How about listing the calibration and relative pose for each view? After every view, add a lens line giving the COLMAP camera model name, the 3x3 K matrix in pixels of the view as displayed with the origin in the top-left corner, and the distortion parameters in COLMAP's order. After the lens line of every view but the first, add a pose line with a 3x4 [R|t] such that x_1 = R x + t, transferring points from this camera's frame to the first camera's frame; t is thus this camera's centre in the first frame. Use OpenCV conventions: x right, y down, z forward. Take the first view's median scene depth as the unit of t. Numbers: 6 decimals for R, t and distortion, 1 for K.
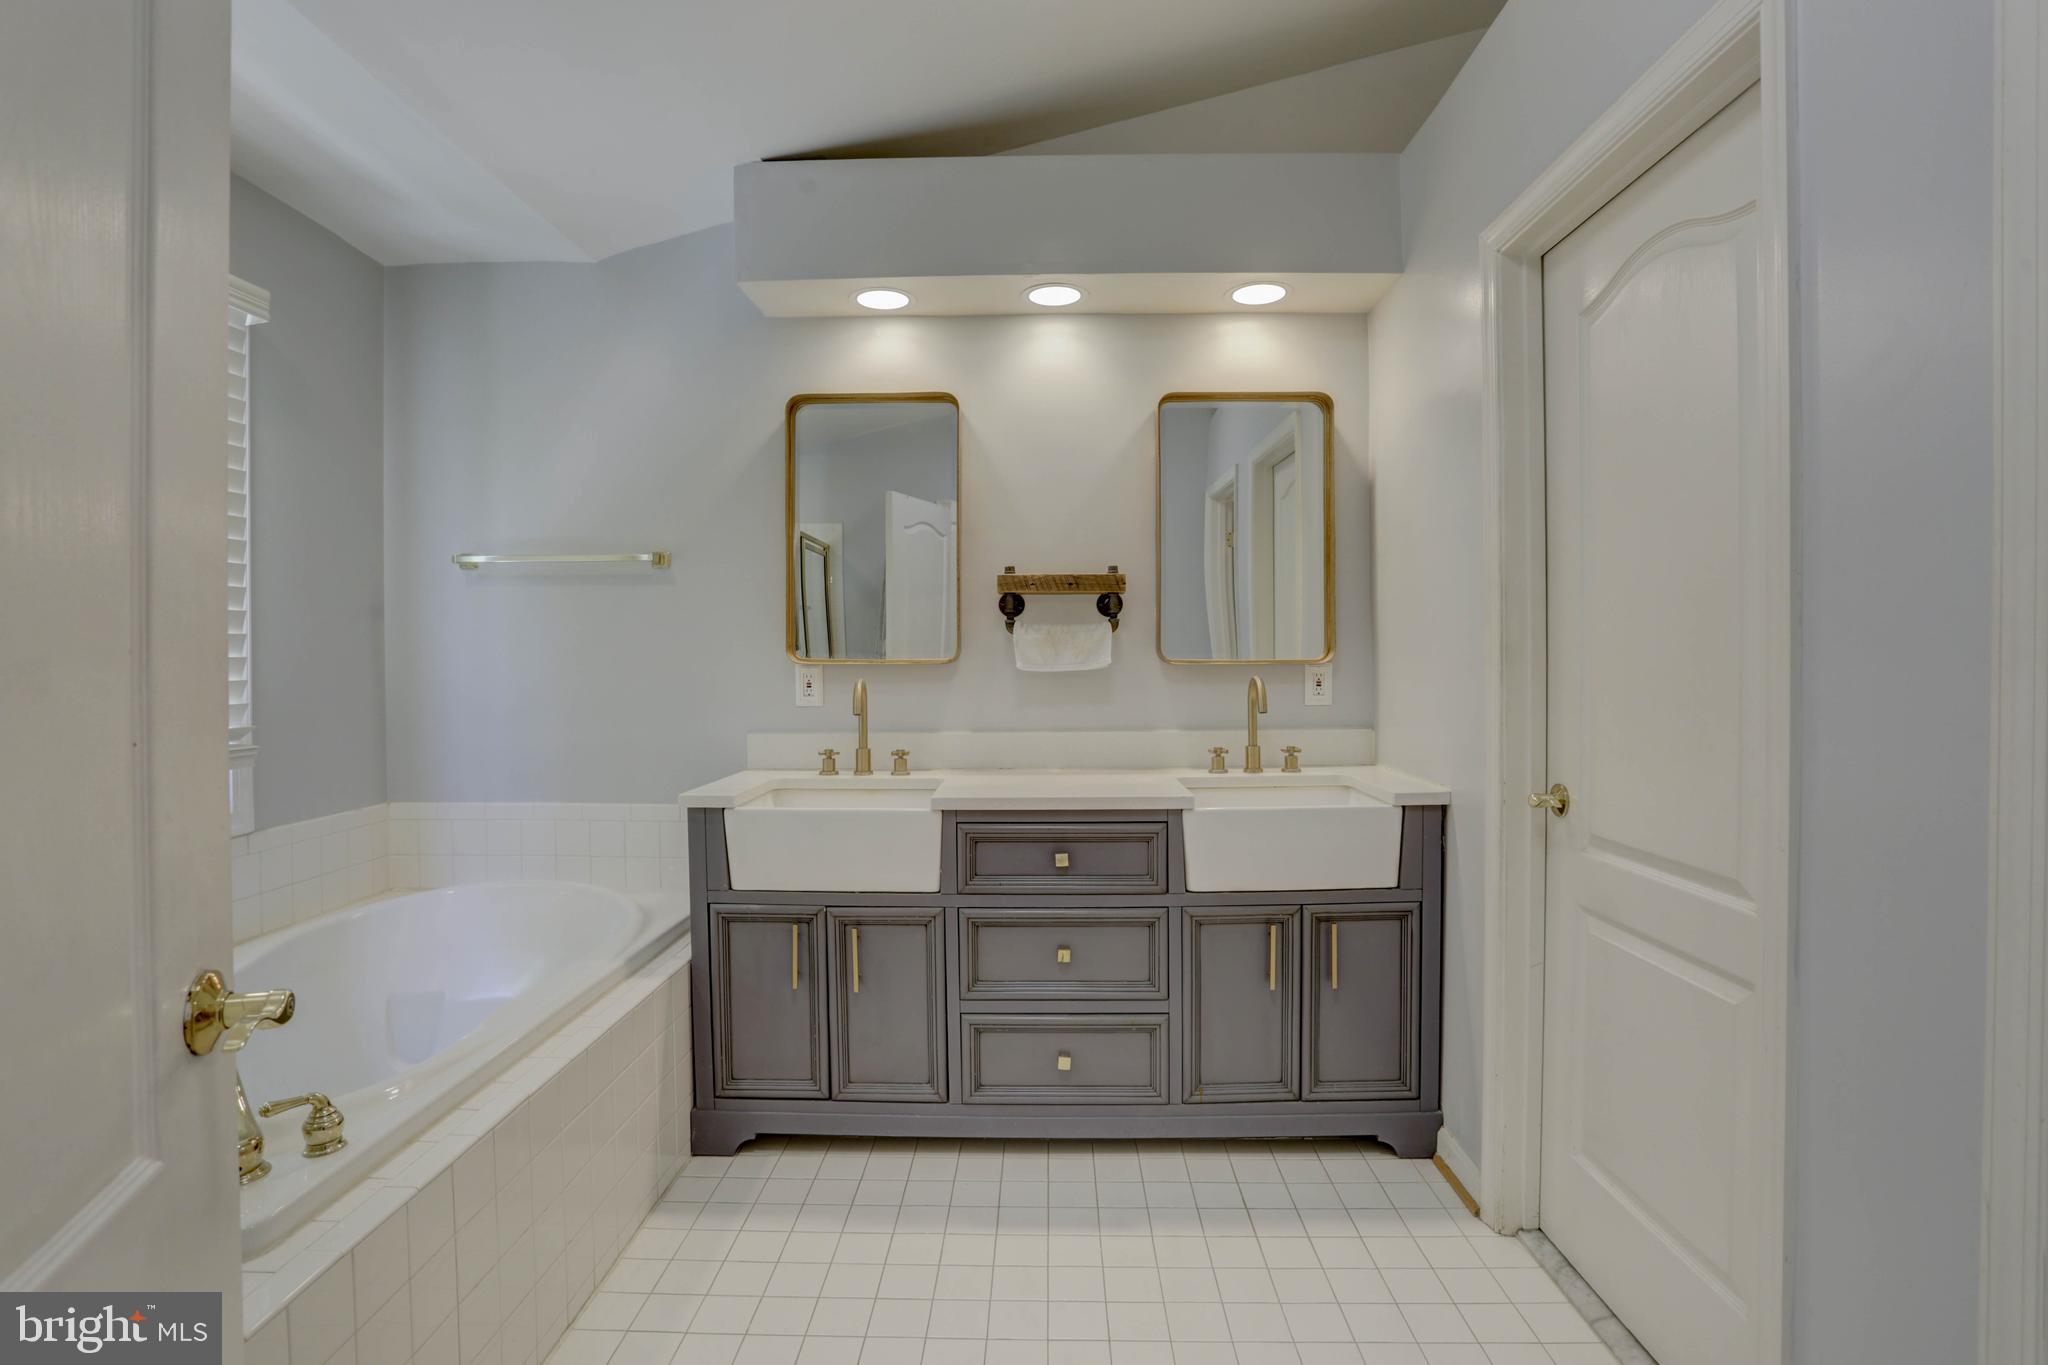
lens RADIAL K [[989.4, 0, 1020.4], [0, 989.4, 665.9], [0, 0, 1]] dist [-0.072881, 0.032736]
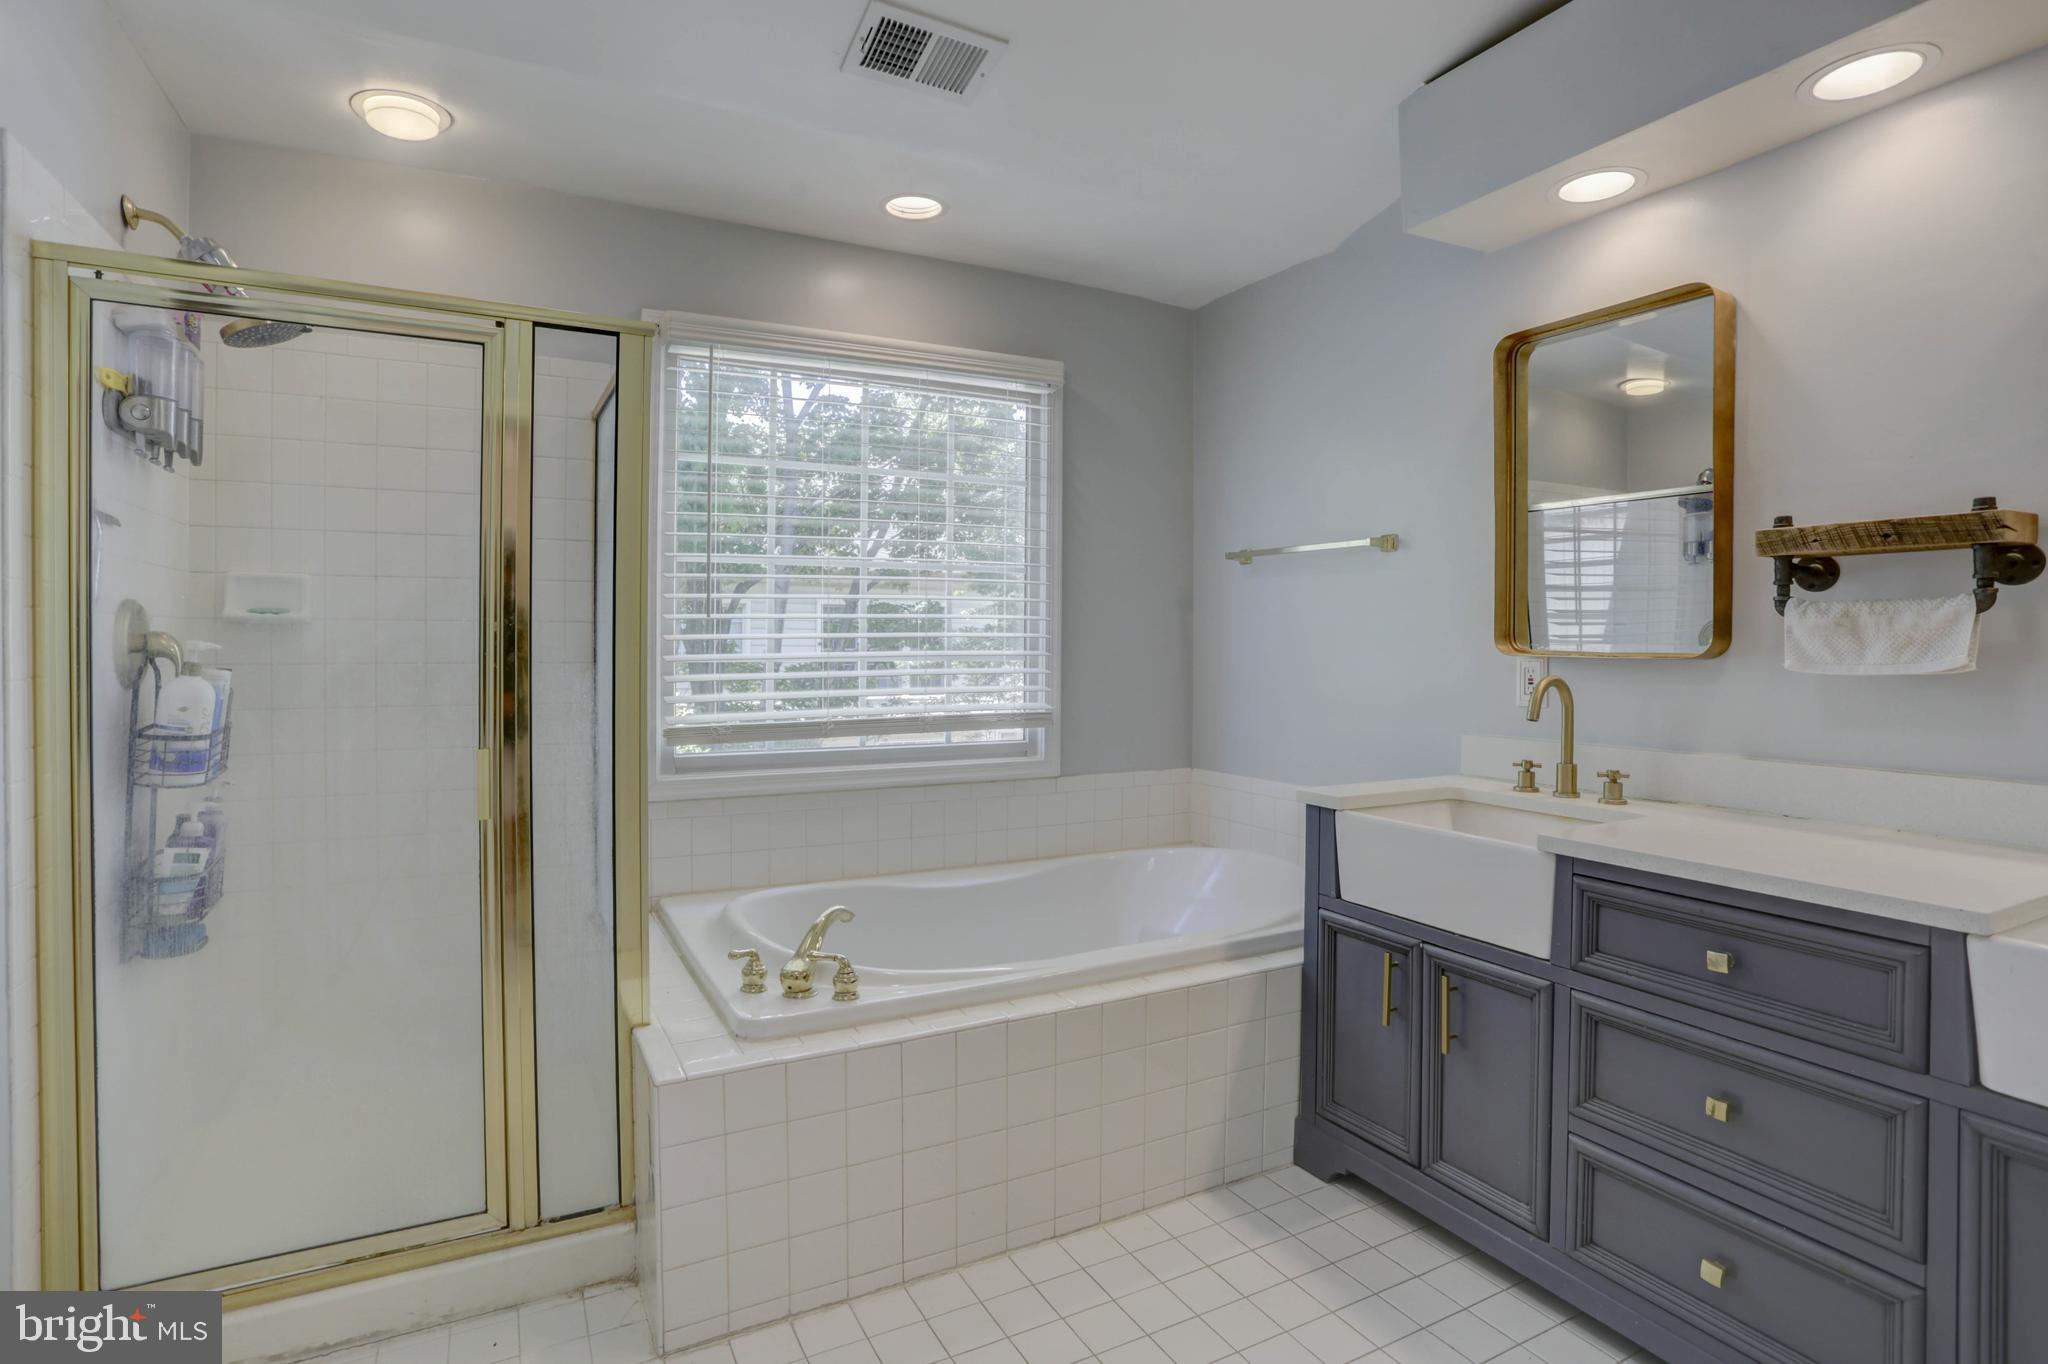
lens RADIAL K [[989.4, 0, 1020.4], [0, 989.4, 665.4], [0, 0, 1]] dist [-0.072881, 0.032736]
pose [[0.511849, 0.026262, -0.858674, 0.336378], [-0.017489, 0.999644, 0.020149, -0.004569], [0.858897, 0.004704, 0.512127, 0.268743]]
